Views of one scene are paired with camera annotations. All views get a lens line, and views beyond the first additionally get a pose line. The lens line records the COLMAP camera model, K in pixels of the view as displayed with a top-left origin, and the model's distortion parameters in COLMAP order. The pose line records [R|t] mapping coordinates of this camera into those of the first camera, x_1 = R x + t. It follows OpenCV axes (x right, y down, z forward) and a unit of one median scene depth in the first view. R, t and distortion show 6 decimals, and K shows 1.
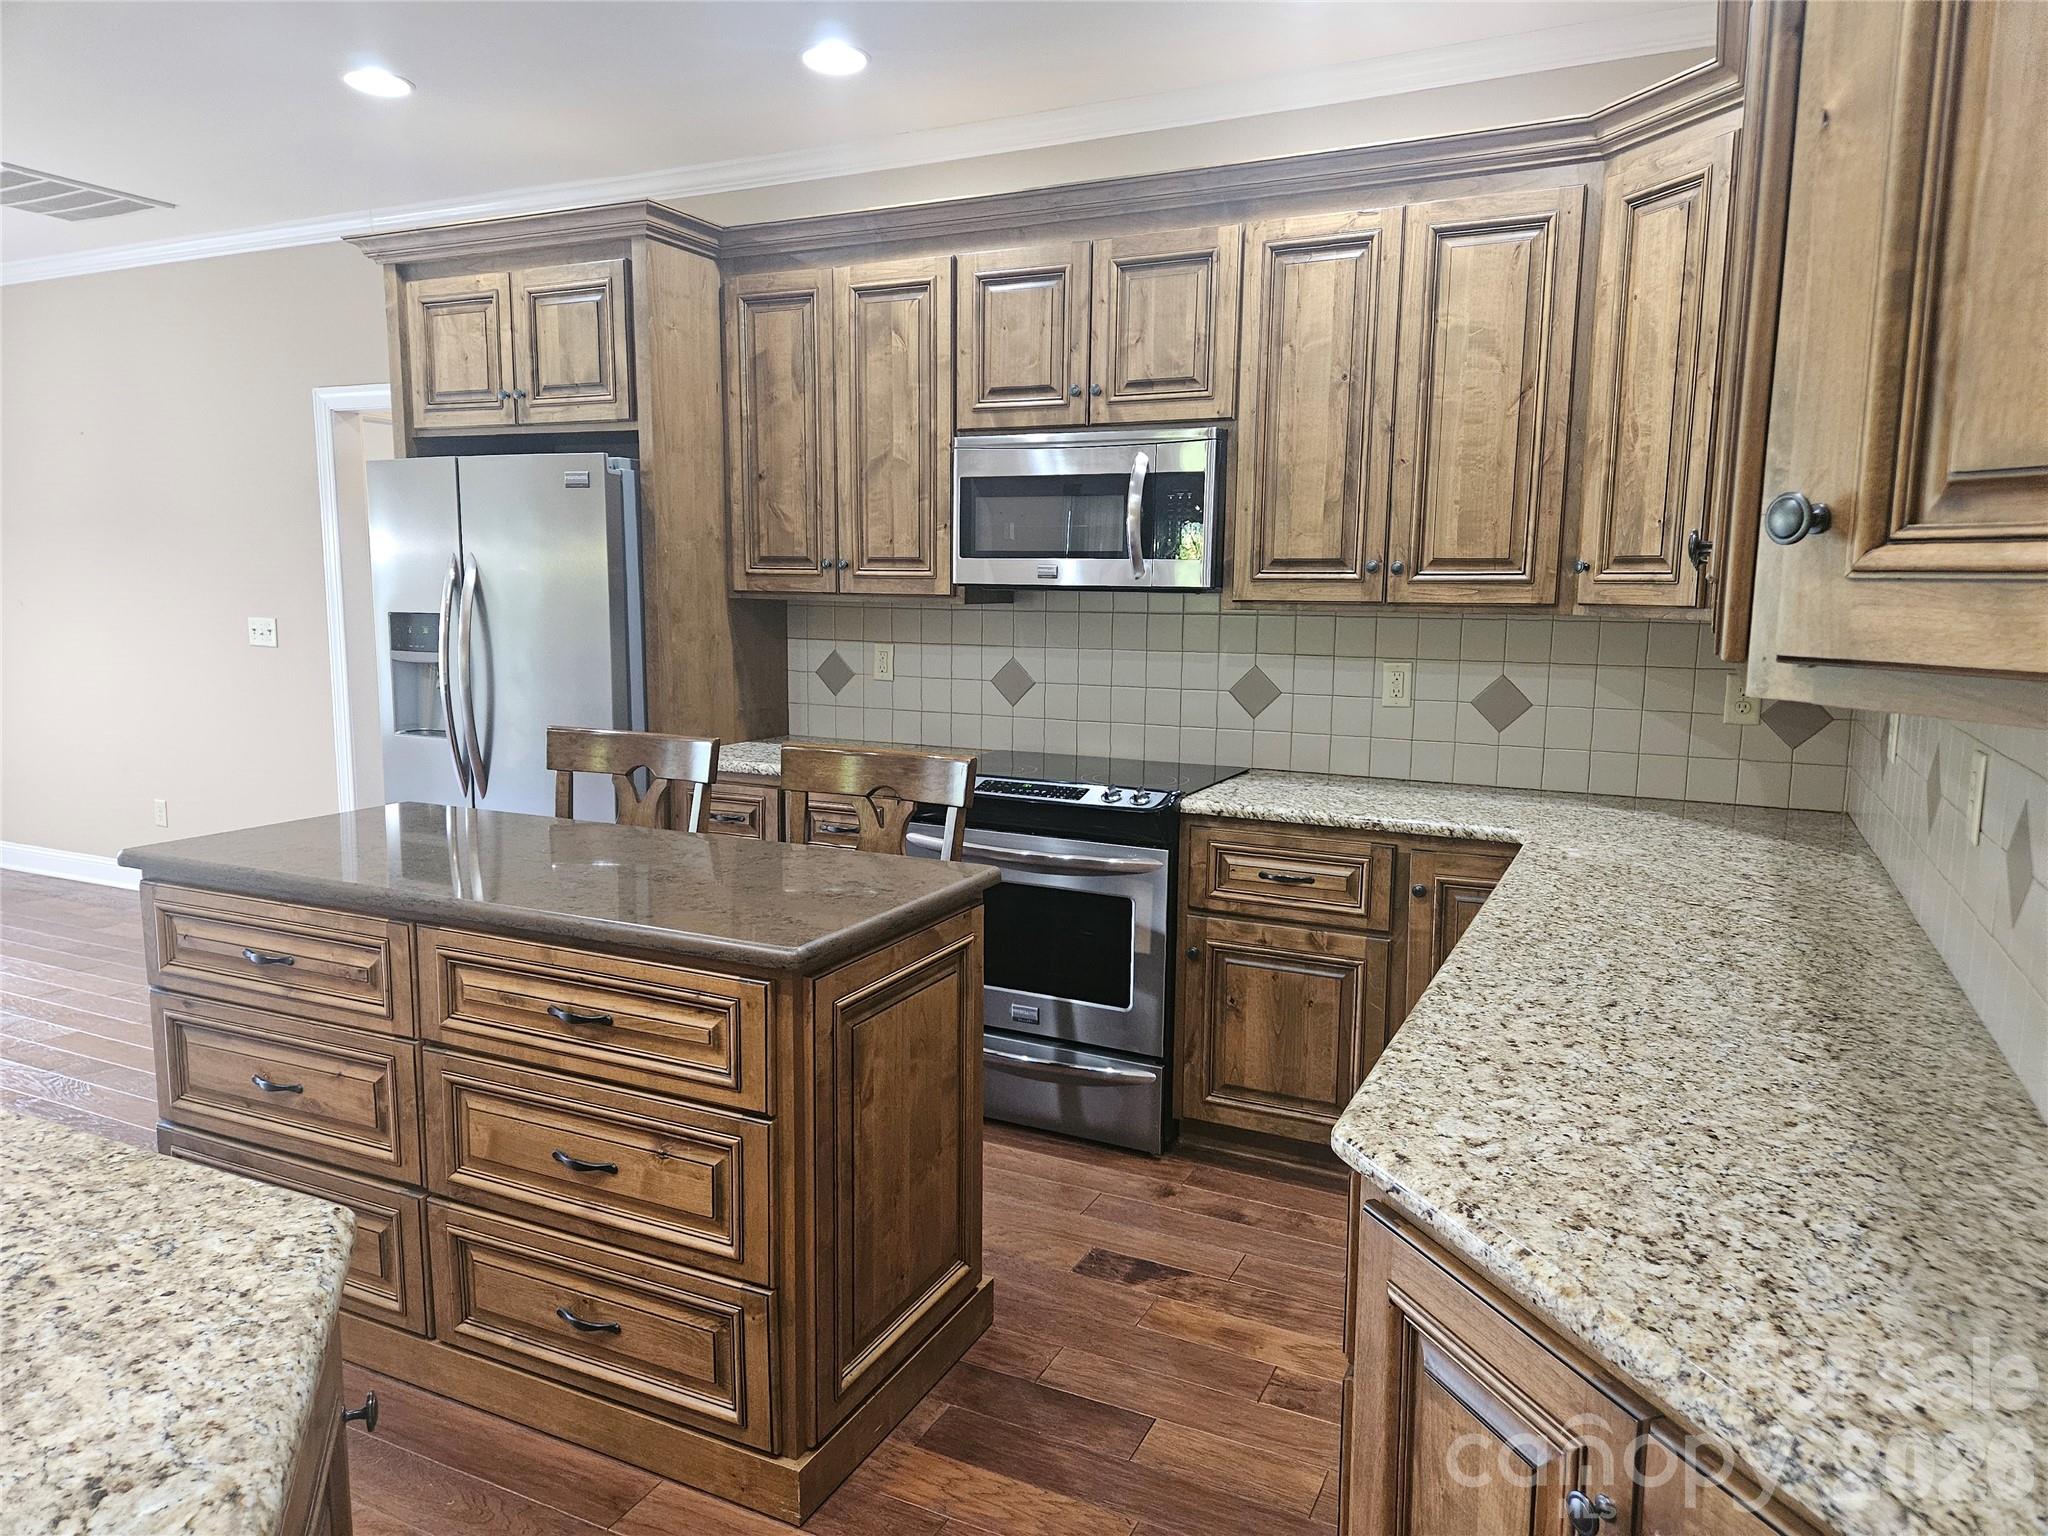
lens RADIAL K [[1379.0, 0, 1022.0], [0, 1379.0, 762.2], [0, 0, 1]] dist [0.075259, -0.051656]
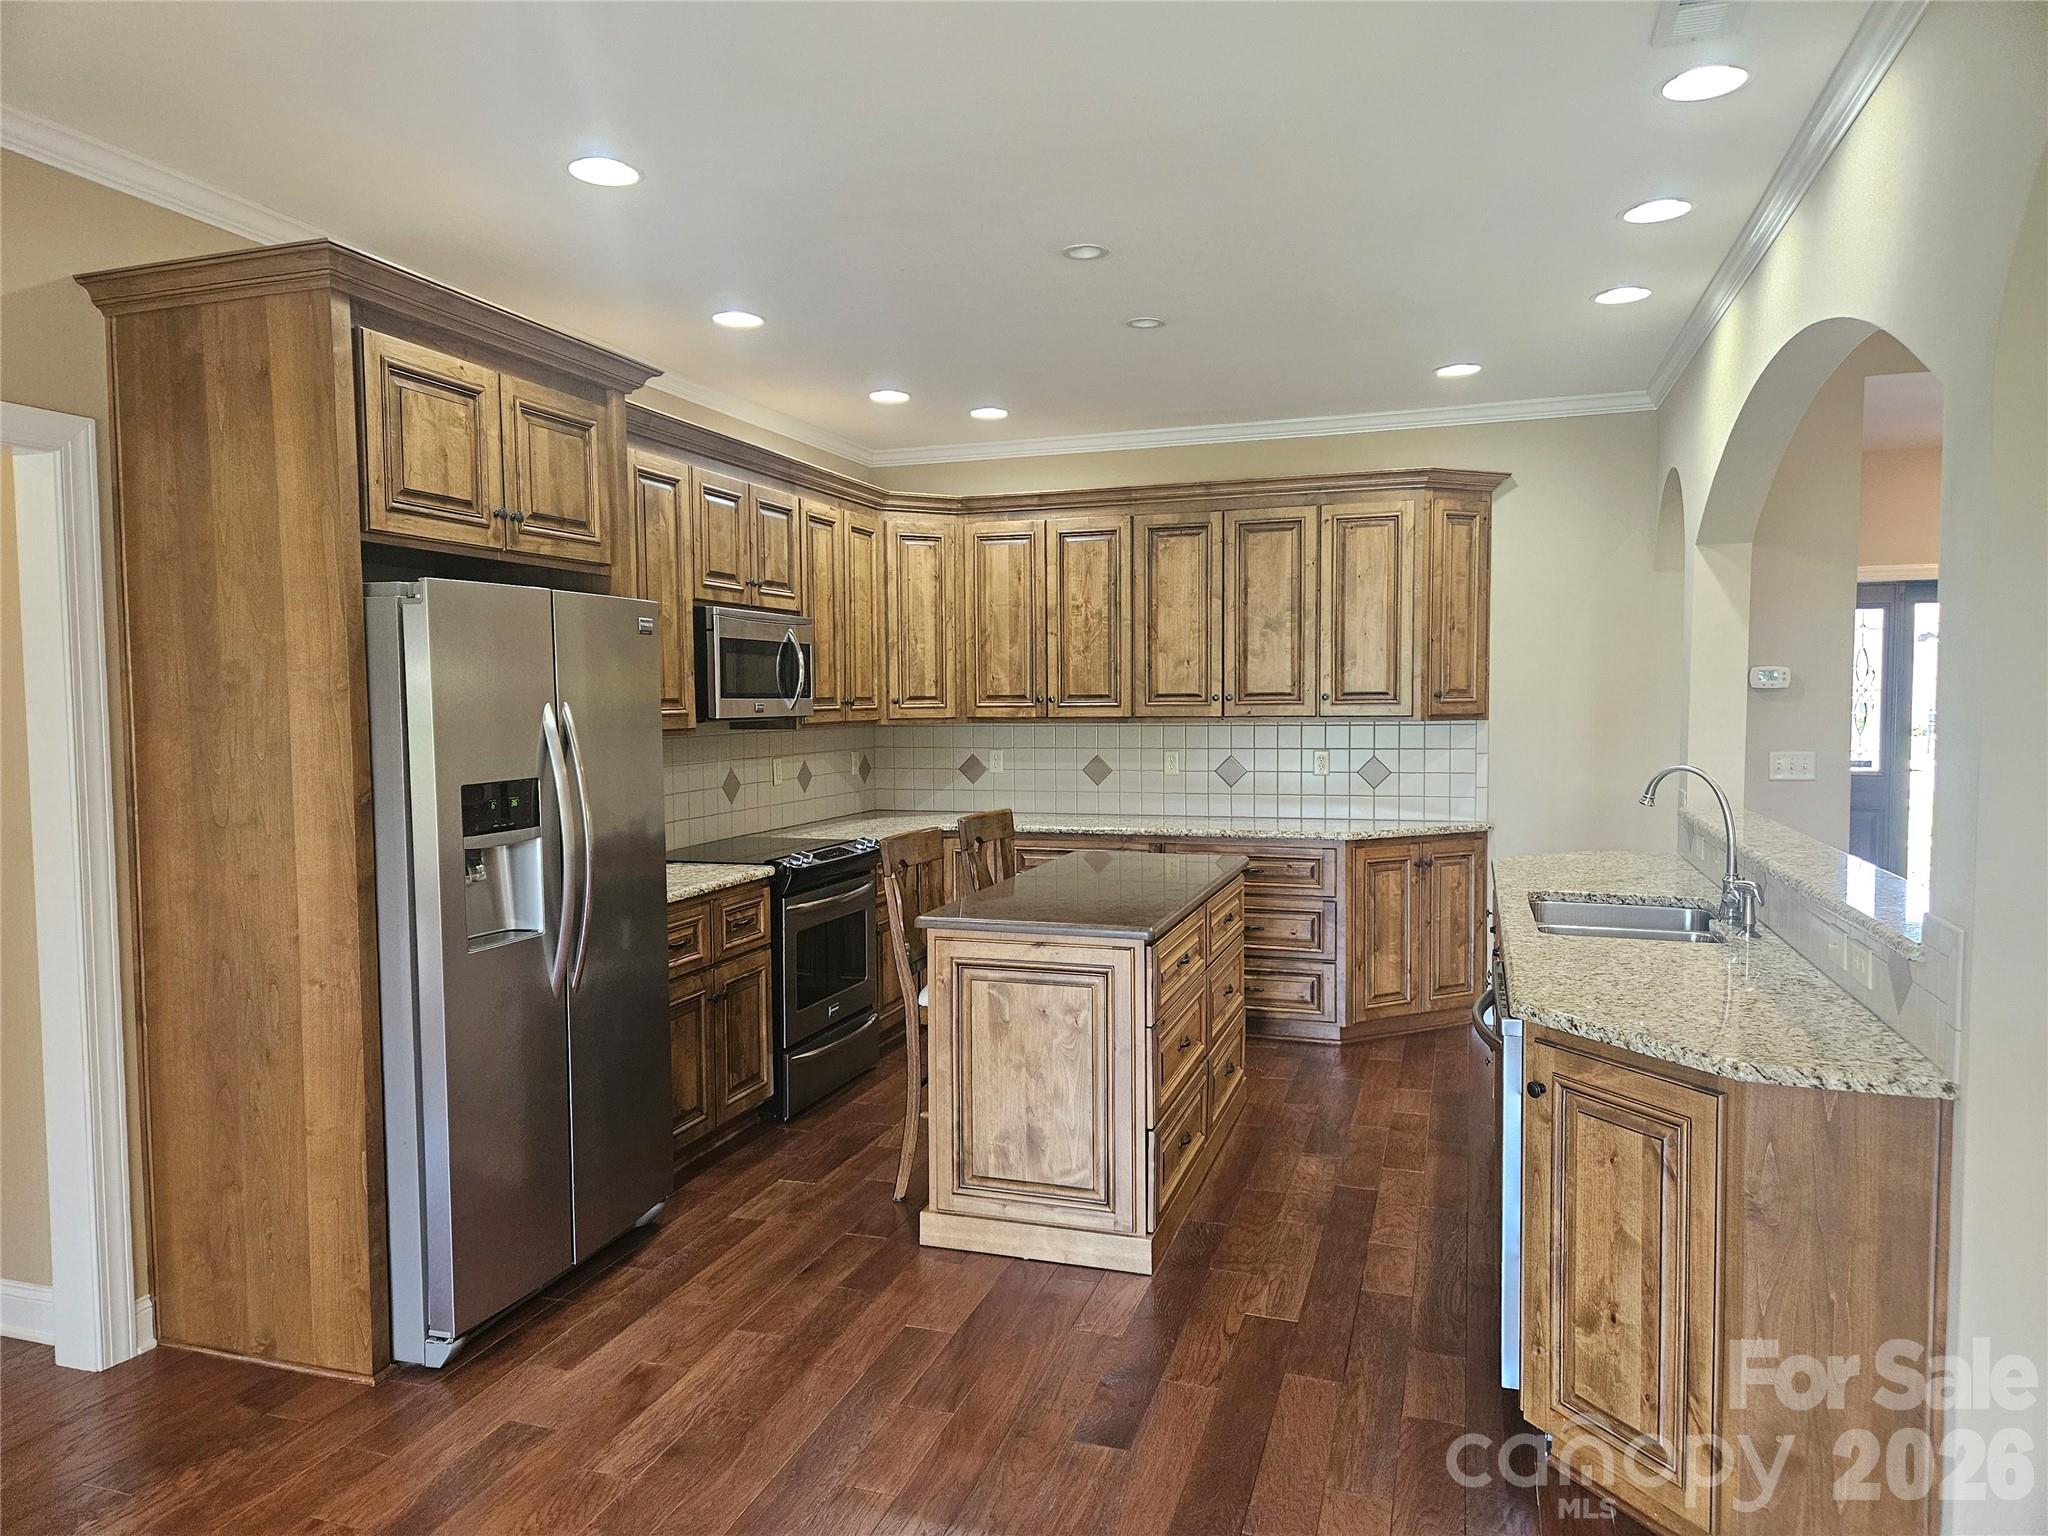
lens RADIAL K [[1379.0, 0, 1019.8], [0, 1379.0, 772.2], [0, 0, 1]] dist [0.075259, -0.051656]
pose [[-0.150780, -0.064707, 0.986447, -1.396474], [0.142020, 0.986087, 0.086391, -0.156527], [-0.978313, 0.153121, -0.139492, 0.940494]]
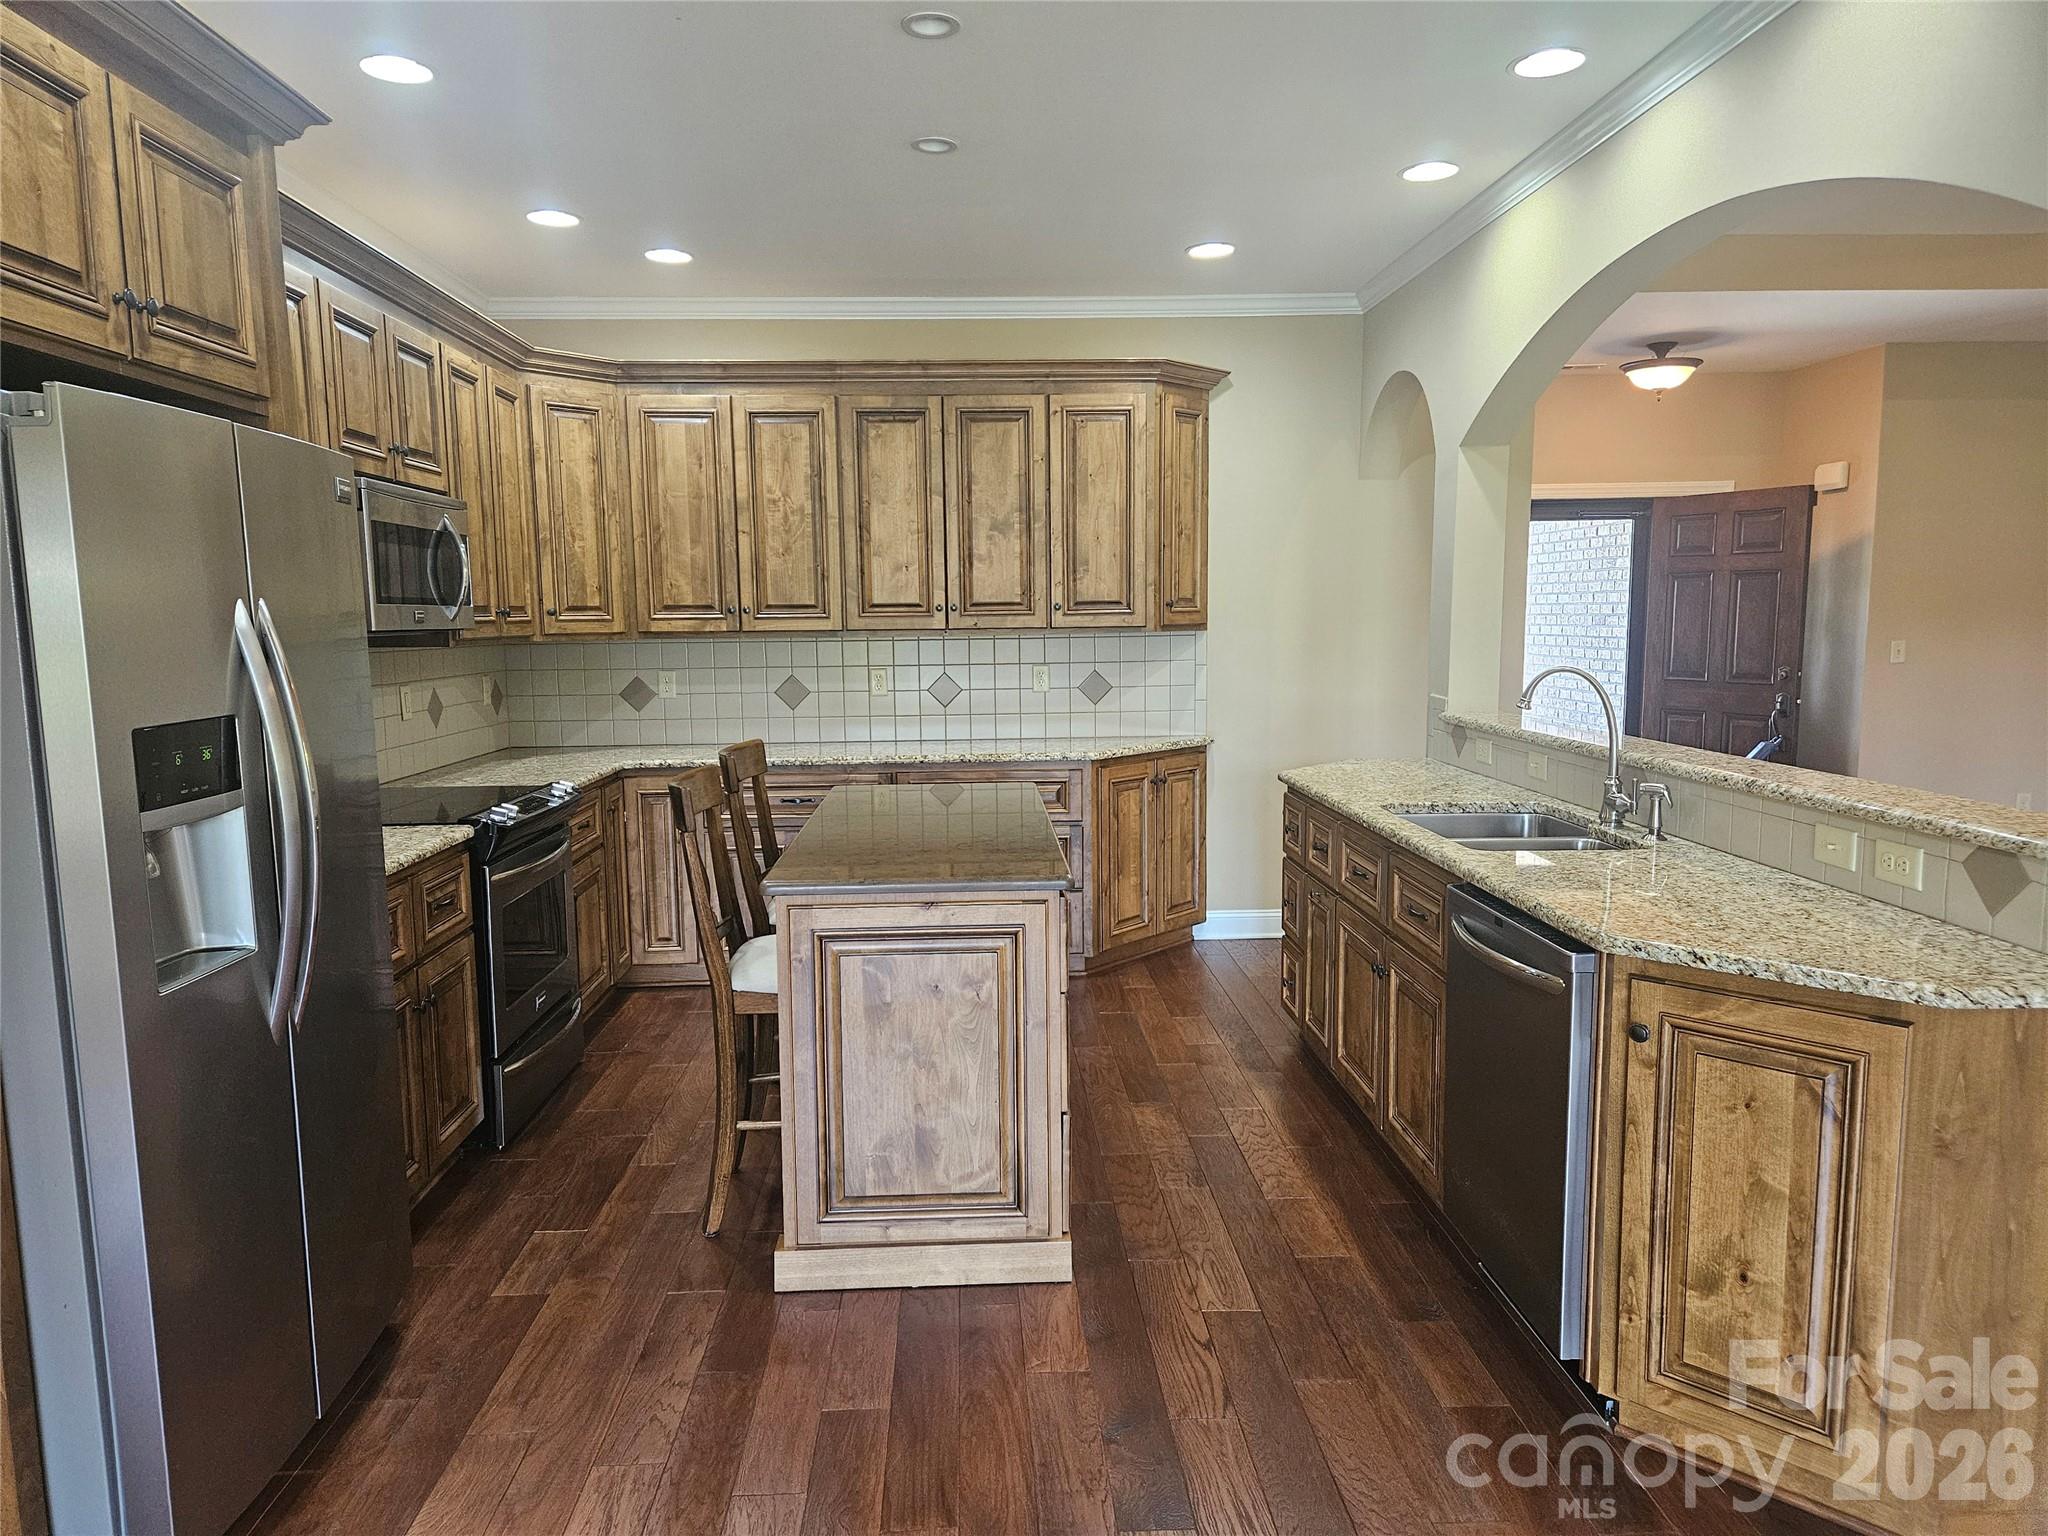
lens RADIAL K [[1379.0, 0, 1025.0], [0, 1379.0, 774.8], [0, 0, 1]] dist [0.075259, -0.051656]
pose [[-0.490803, -0.105950, 0.864804, -1.139038], [0.127075, 0.973260, 0.191356, -0.165633], [-0.861954, 0.203813, -0.464216, 1.113598]]
